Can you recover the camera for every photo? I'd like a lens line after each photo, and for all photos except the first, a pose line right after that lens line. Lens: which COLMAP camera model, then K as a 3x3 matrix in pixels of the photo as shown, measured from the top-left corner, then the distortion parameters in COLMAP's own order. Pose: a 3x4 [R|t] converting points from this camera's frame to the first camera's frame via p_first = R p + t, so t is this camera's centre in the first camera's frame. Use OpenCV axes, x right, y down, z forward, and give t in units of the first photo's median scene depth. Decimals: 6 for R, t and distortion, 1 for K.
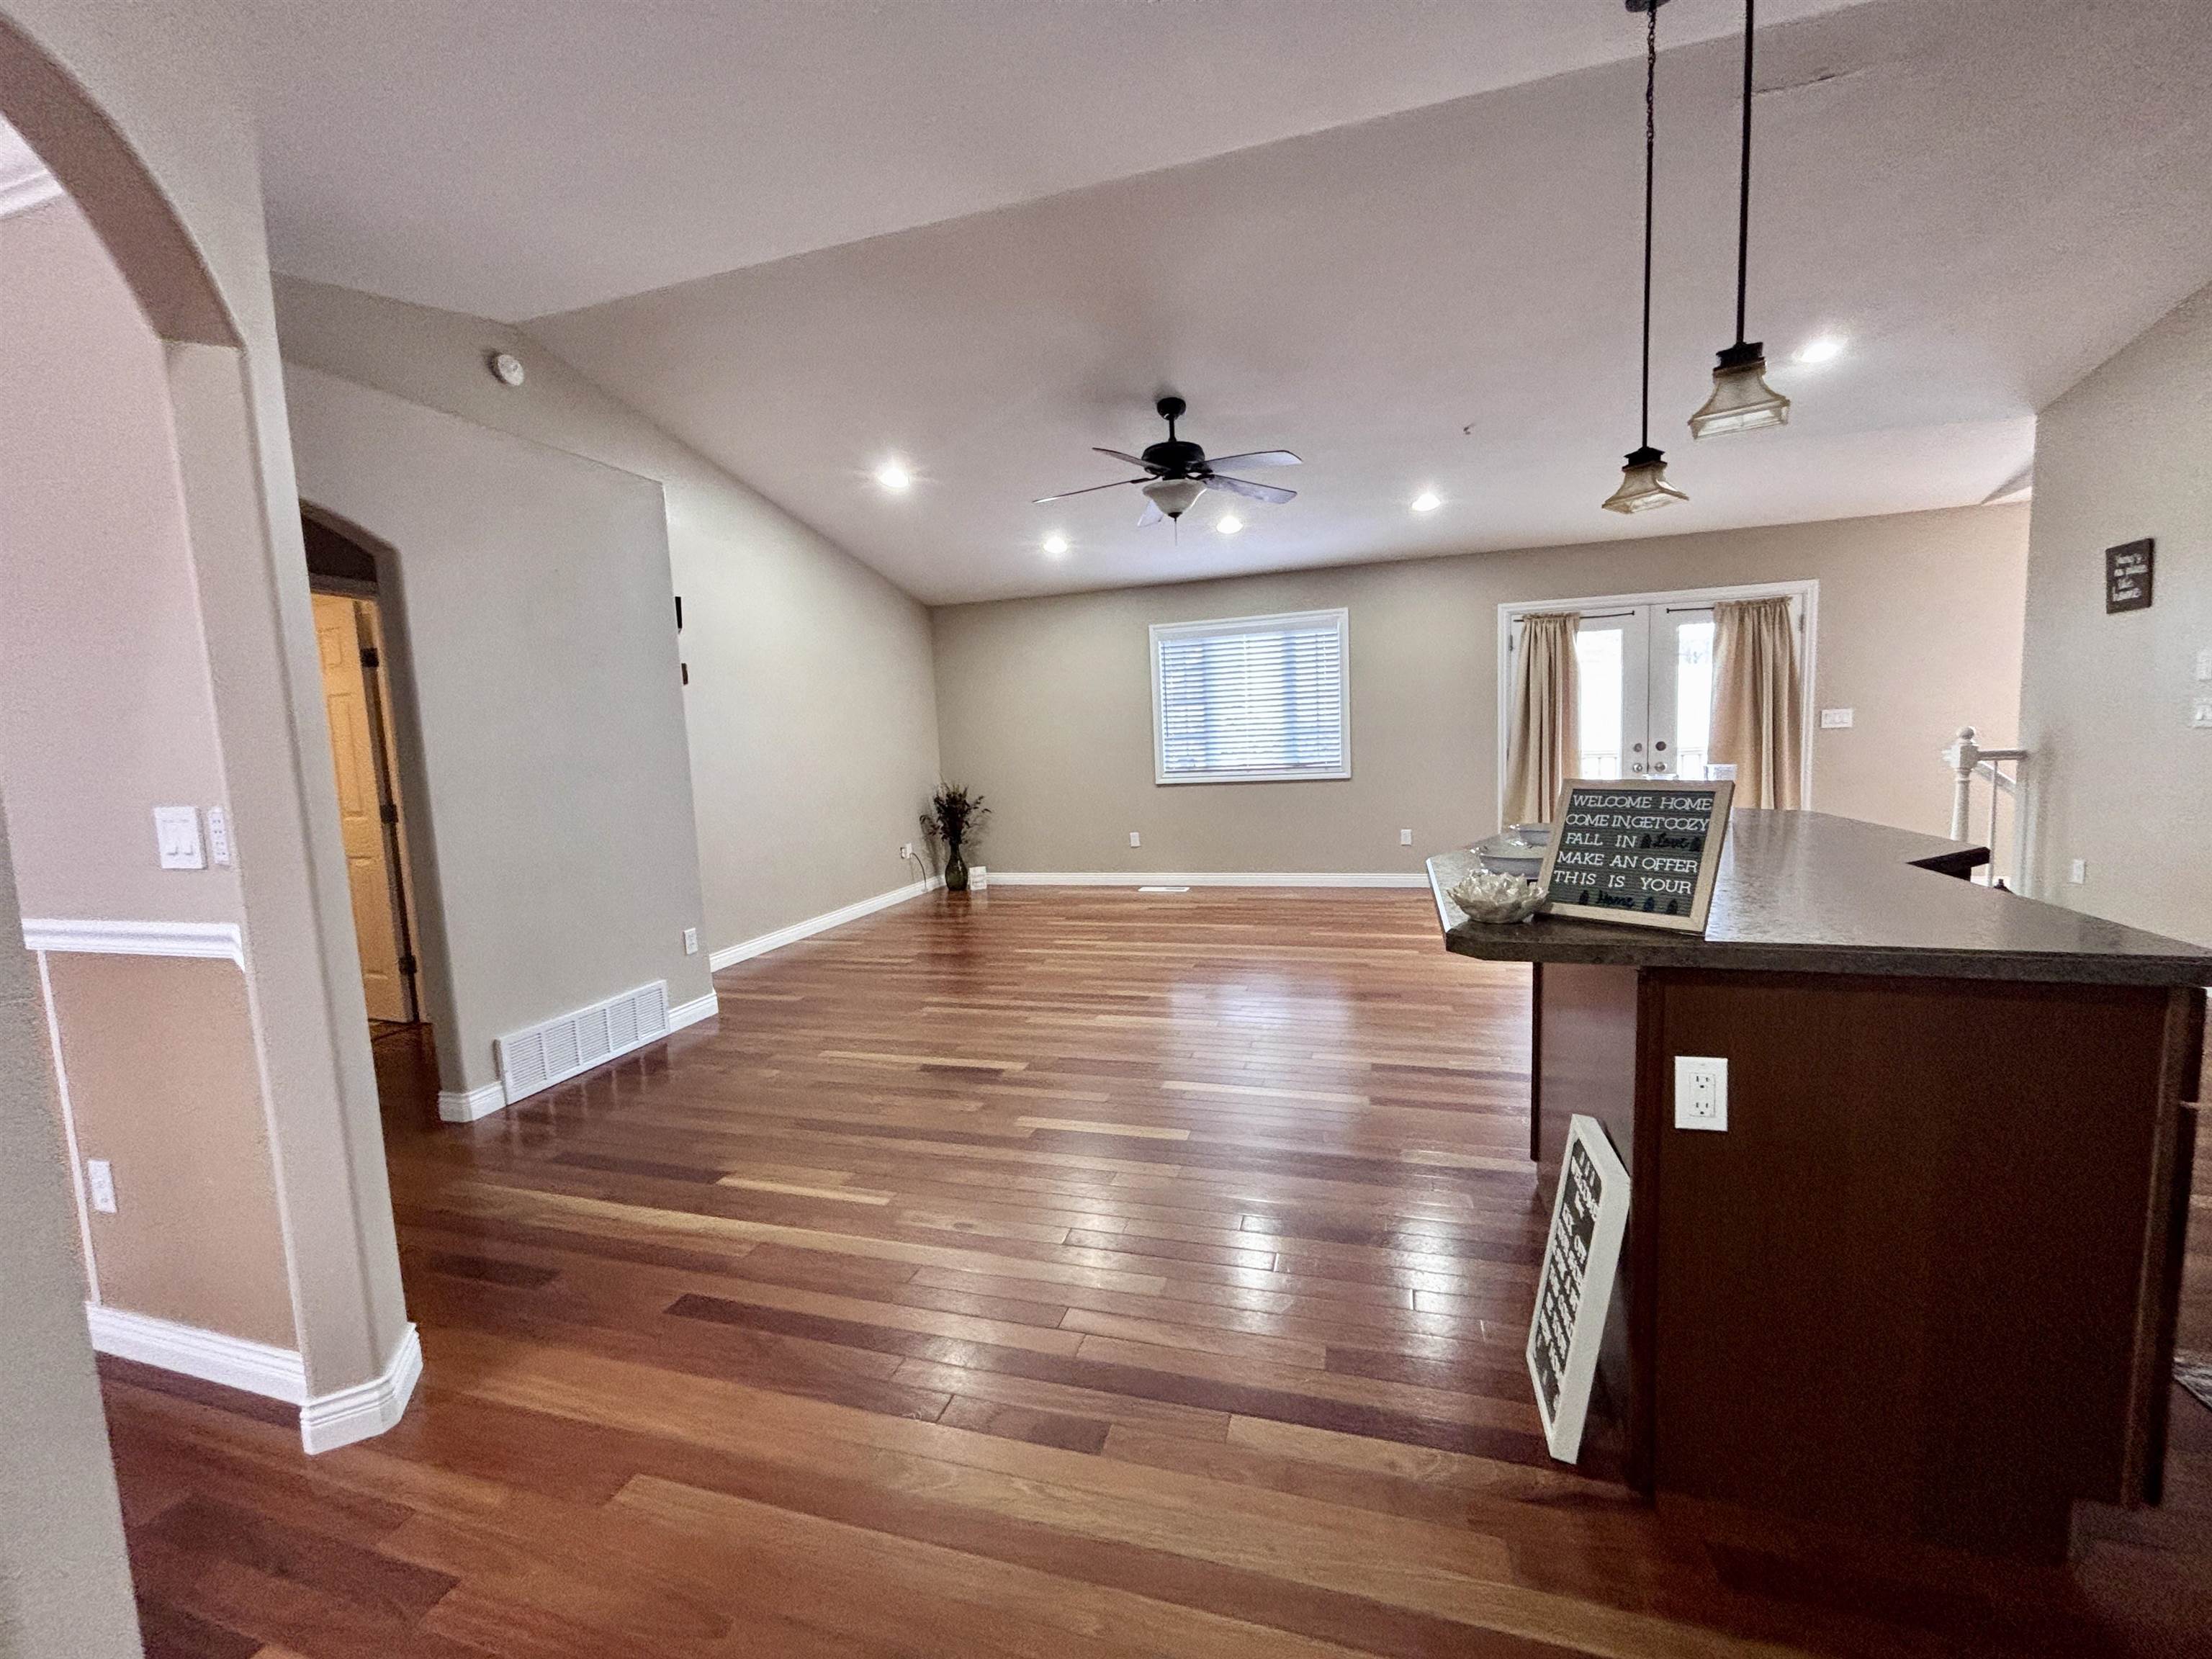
lens RADIAL K [[883.8, 0, 1110.4], [0, 883.8, 821.7], [0, 0, 1]] dist [-0.006539, 0.000137]
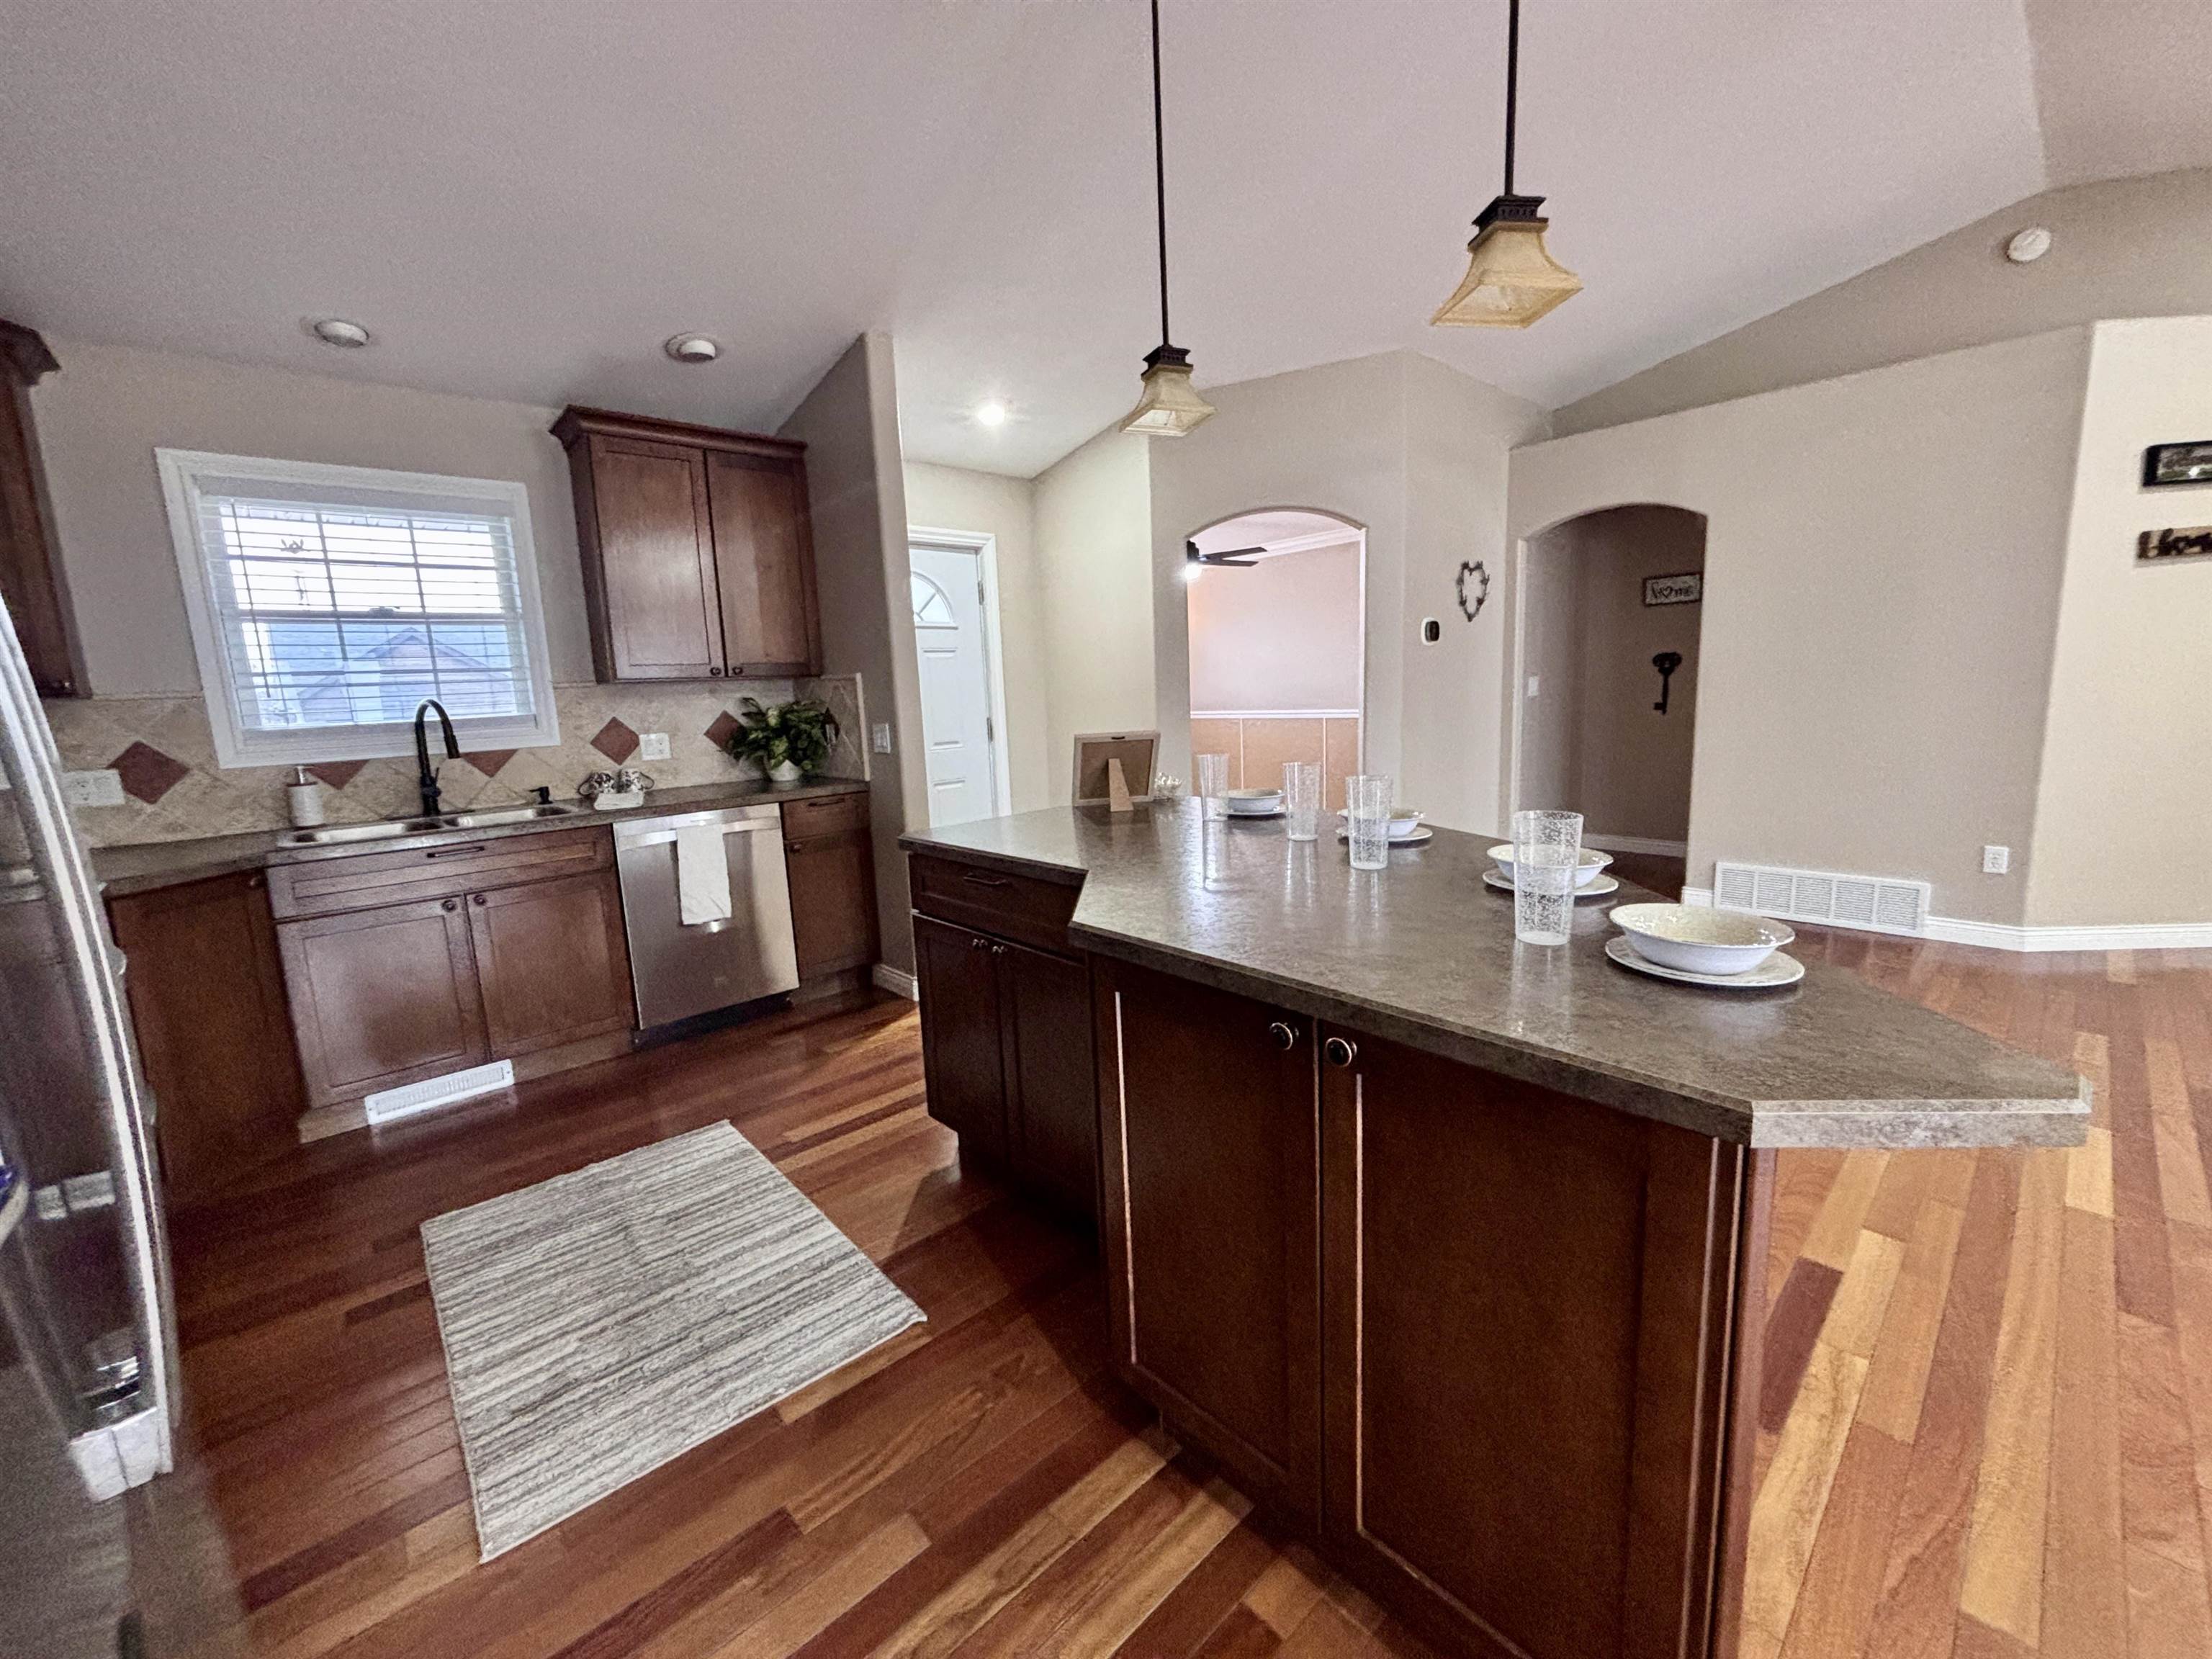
lens RADIAL K [[883.8, 0, 1110.4], [0, 883.8, 821.7], [0, 0, 1]] dist [-0.006539, 0.000137]
pose [[-0.509837, 0.200967, -0.836468, 0.497557], [-0.014838, 0.970132, 0.242125, -0.073174], [0.860143, 0.135856, -0.491627, 0.437325]]
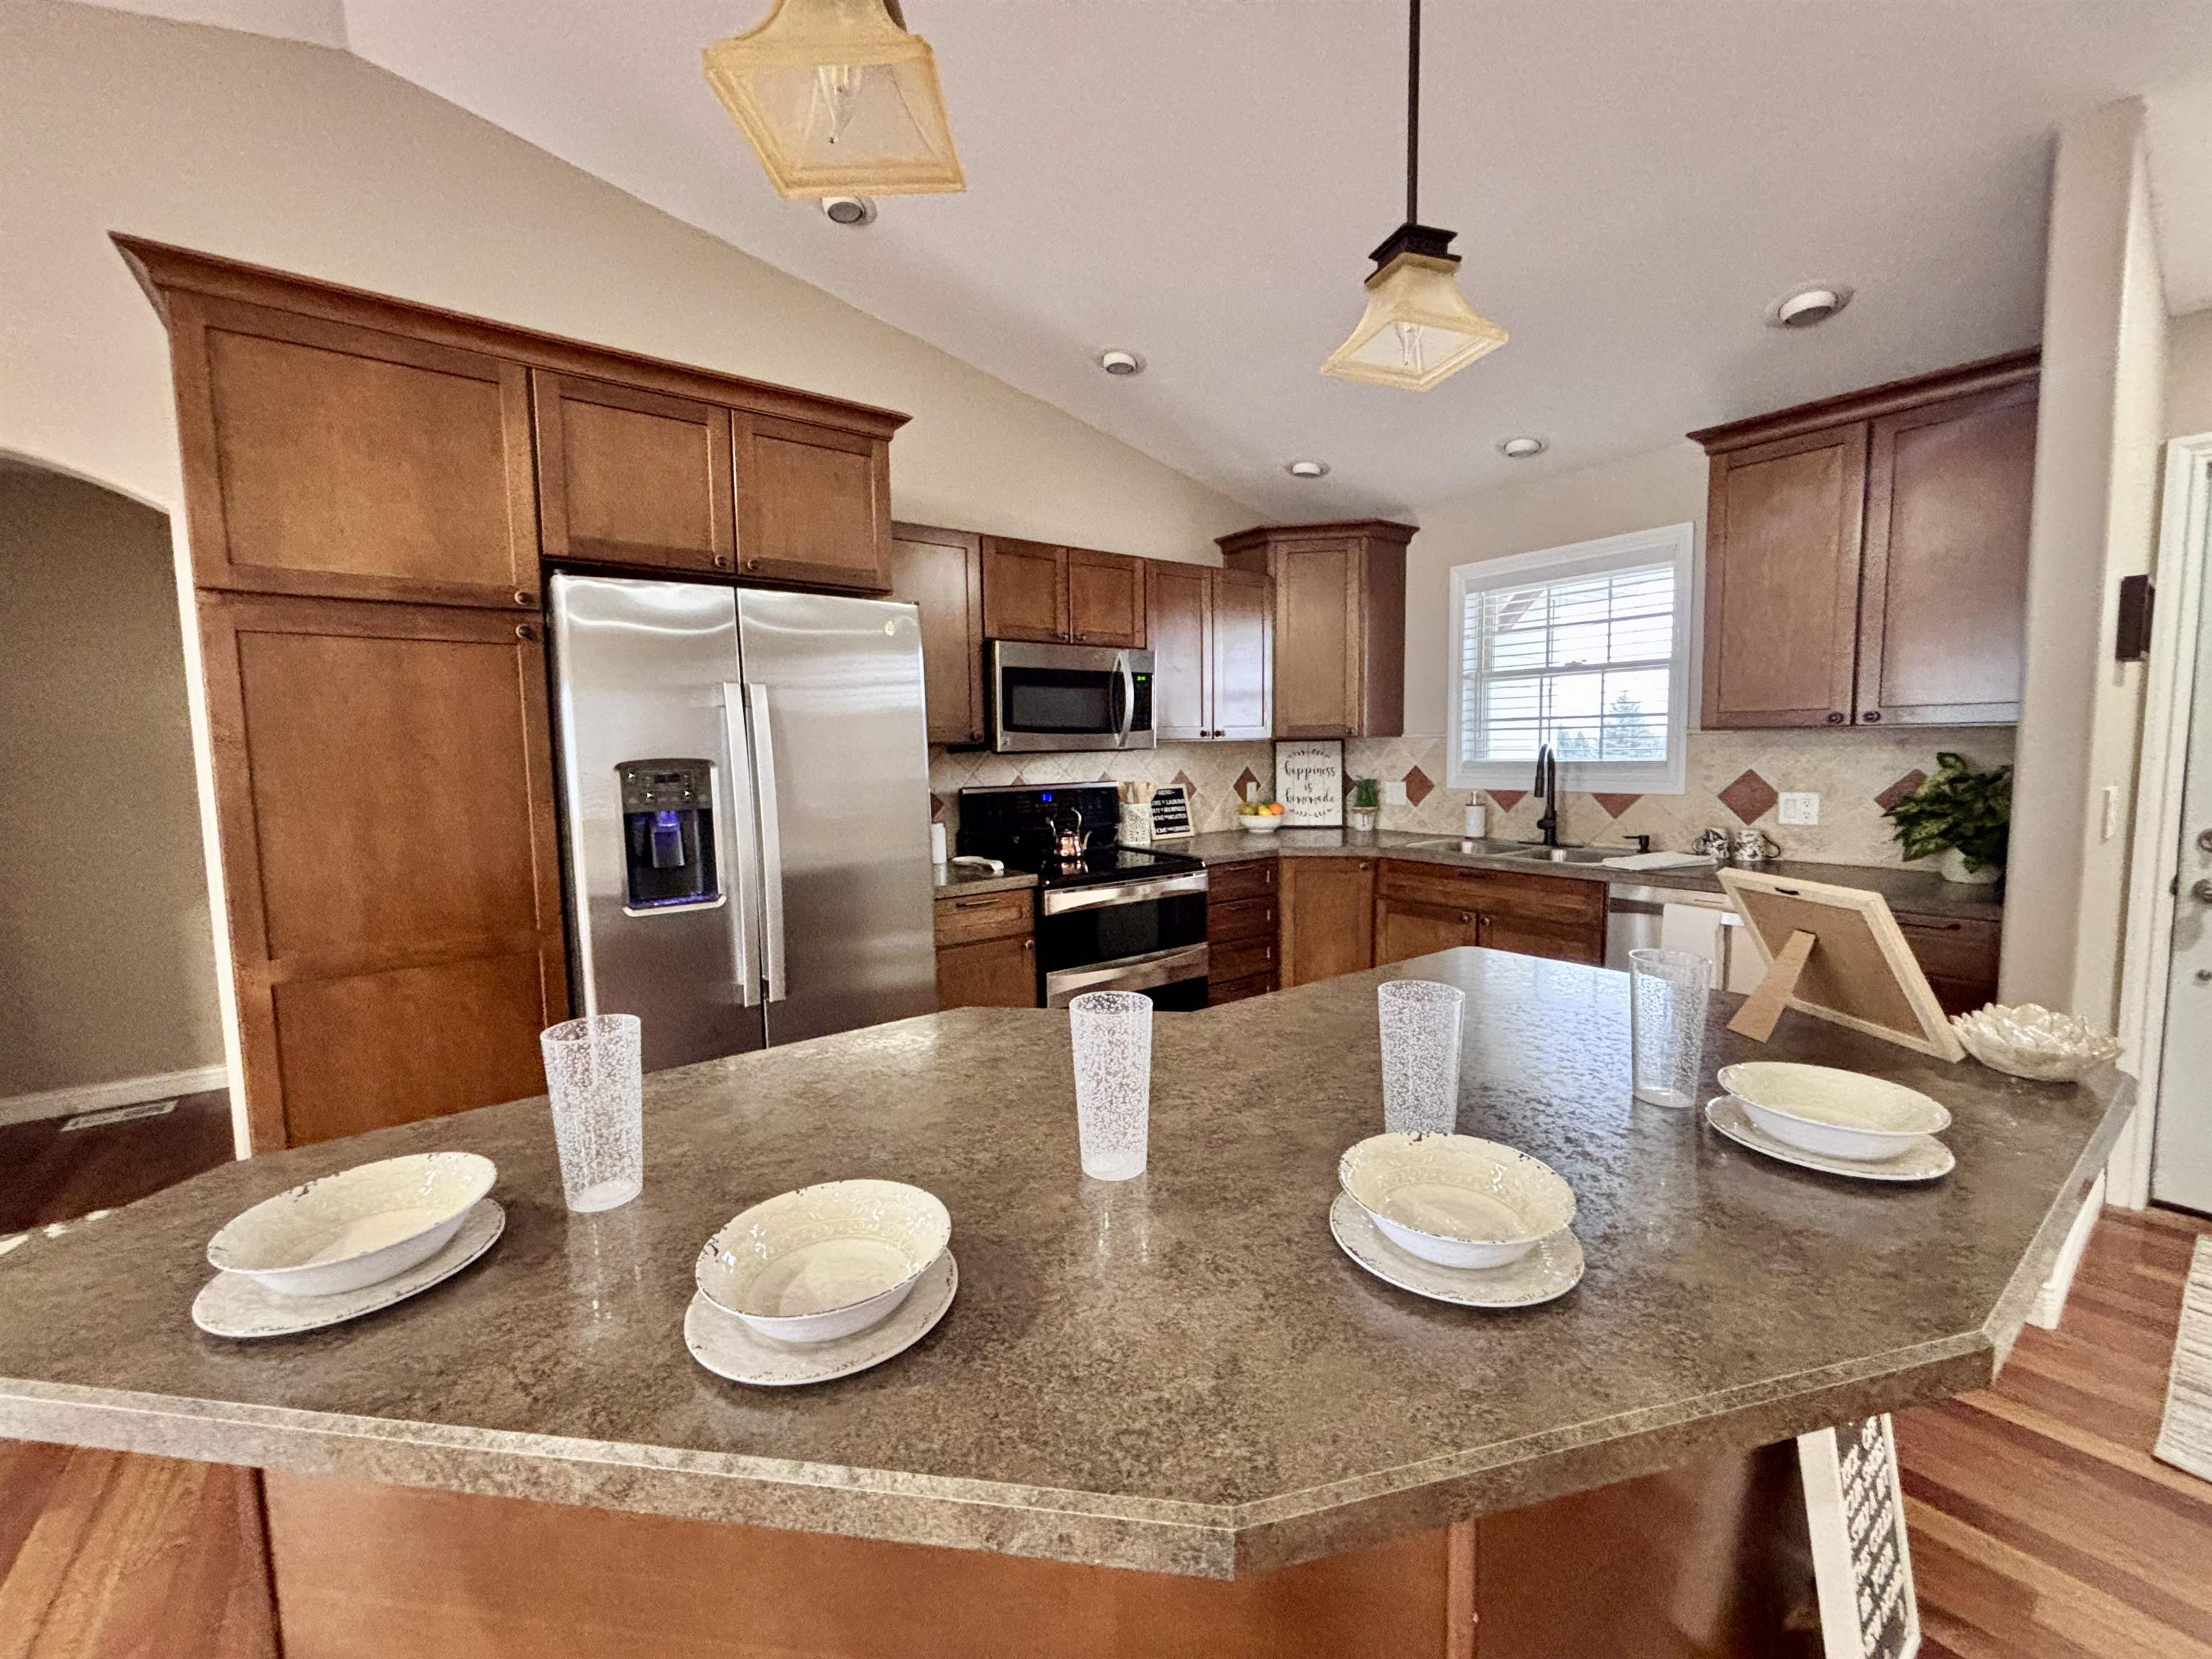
lens RADIAL K [[899.3, 0, 1101.5], [0, 899.3, 830.5], [0, 0, 1]] dist [0.008248, -0.000551]
pose [[-0.800603, 0.002118, 0.599191, 0.146784], [0.108742, 0.983902, 0.141817, -0.072869], [-0.589245, 0.178696, -0.787945, 0.488669]]
